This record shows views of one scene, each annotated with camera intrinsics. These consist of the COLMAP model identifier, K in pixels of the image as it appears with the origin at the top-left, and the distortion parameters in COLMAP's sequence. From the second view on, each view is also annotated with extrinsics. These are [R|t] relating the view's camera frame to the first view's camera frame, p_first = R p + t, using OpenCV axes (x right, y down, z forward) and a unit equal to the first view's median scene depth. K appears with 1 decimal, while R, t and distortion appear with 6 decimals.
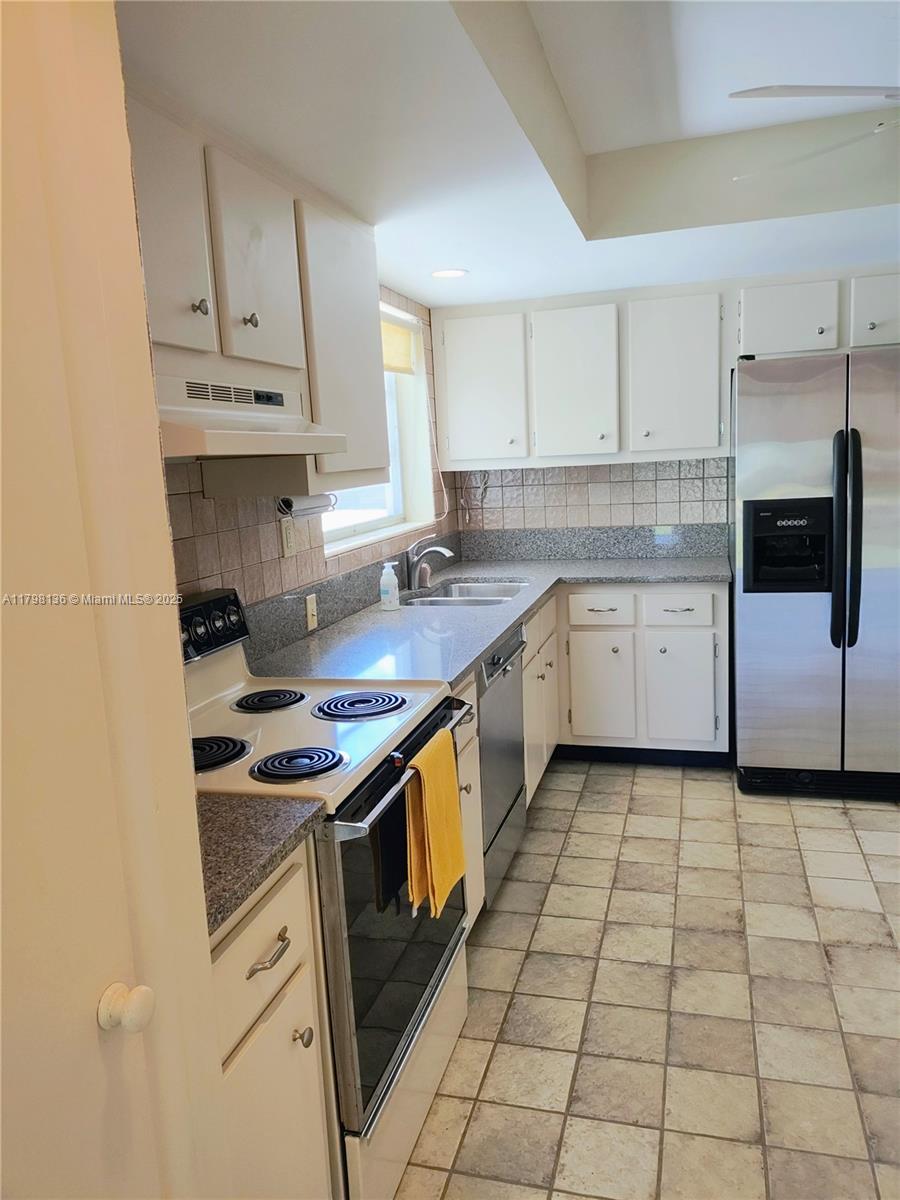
lens RADIAL K [[887.2, 0, 451.6], [0, 887.2, 594.9], [0, 0, 1]] dist [0.034013, -0.005084]
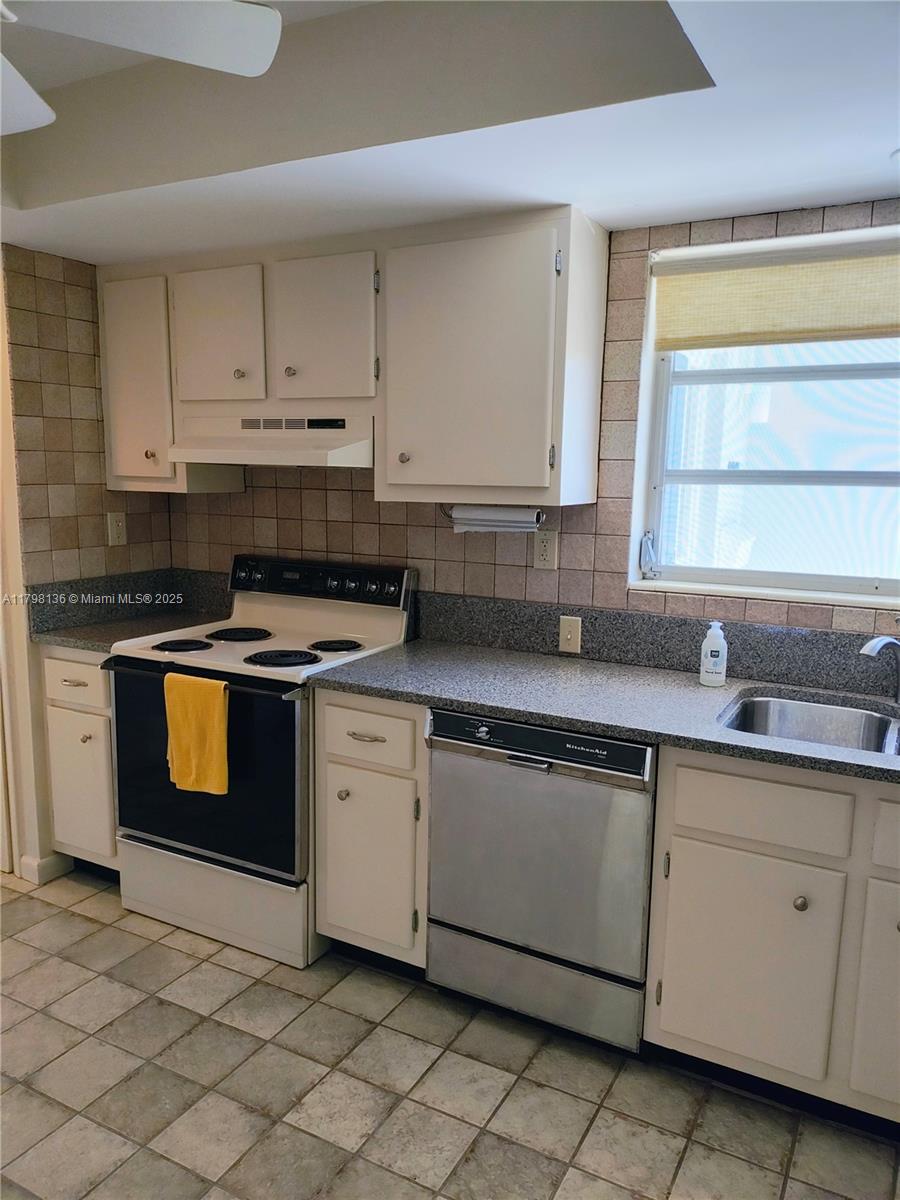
lens RADIAL K [[887.2, 0, 450.3], [0, 887.2, 606.1], [0, 0, 1]] dist [0.034013, -0.005084]
pose [[-0.223009, 0.190381, -0.956045, 0.931281], [-0.166386, 0.958918, 0.229765, -0.248845], [0.960512, 0.210312, -0.182171, 1.245591]]
